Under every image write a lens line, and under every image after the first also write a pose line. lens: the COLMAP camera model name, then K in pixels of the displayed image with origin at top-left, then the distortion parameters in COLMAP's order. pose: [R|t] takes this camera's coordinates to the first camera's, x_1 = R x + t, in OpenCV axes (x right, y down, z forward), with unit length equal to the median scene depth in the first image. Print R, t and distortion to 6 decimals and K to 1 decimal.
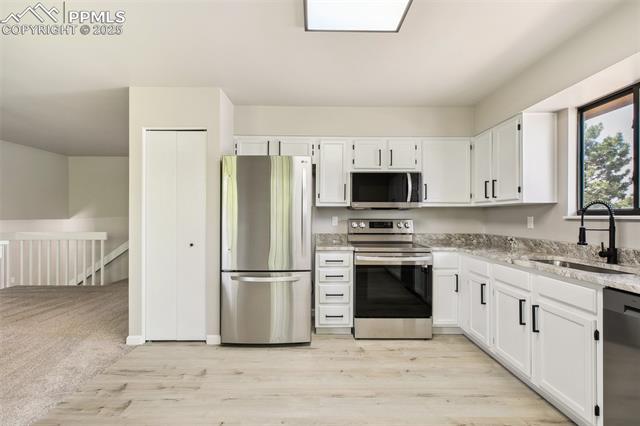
lens RADIAL K [[290.3, 0, 319.3], [0, 290.3, 214.1], [0, 0, 1]] dist [0.005491, -0.001024]
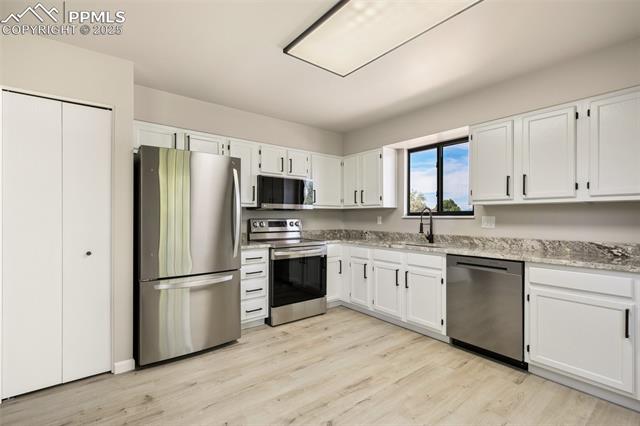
lens RADIAL K [[290.3, 0, 320.7], [0, 290.3, 215.1], [0, 0, 1]] dist [0.005491, -0.001024]
pose [[0.794302, 0.002015, 0.607520, -0.420913], [-0.004086, 0.999990, 0.002026, -0.000660], [-0.607510, -0.004092, 0.794302, 0.007578]]
